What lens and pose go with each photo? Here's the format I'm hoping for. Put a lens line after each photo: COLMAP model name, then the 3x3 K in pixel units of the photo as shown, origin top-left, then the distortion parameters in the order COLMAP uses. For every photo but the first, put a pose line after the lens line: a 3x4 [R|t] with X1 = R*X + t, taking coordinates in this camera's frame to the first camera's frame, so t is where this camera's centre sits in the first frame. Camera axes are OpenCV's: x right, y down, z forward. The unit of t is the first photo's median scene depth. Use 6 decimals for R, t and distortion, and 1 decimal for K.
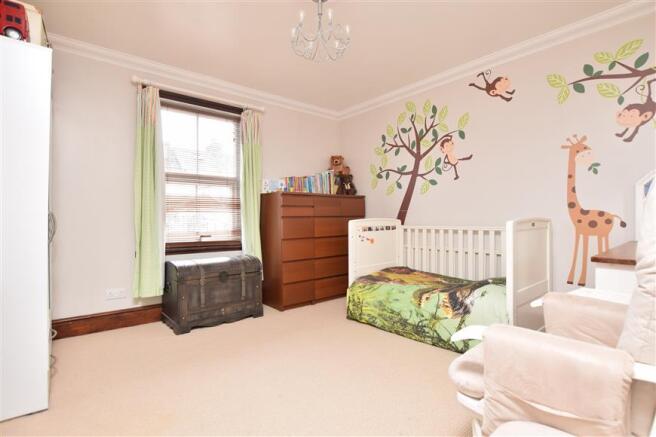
lens RADIAL K [[328.1, 0, 326.3], [0, 328.1, 220.0], [0, 0, 1]] dist [0.001422, 0.000614]
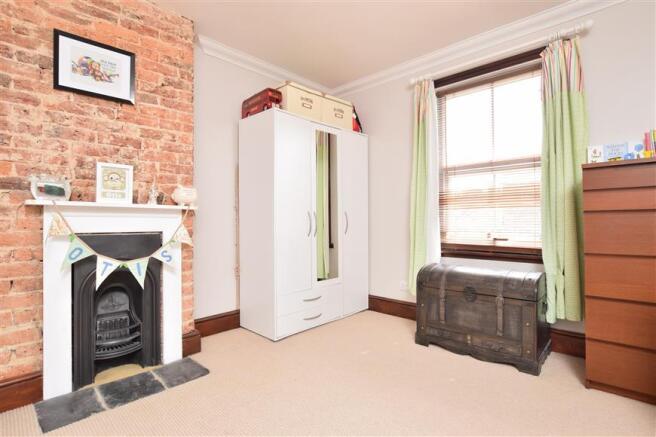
lens RADIAL K [[328.1, 0, 326.2], [0, 328.1, 218.3], [0, 0, 1]] dist [0.001422, 0.000614]
pose [[0.119239, 0.000412, -0.992866, 0.391154], [0.010990, 0.999938, 0.001734, -0.006263], [0.992805, -0.011119, 0.119227, 0.575057]]
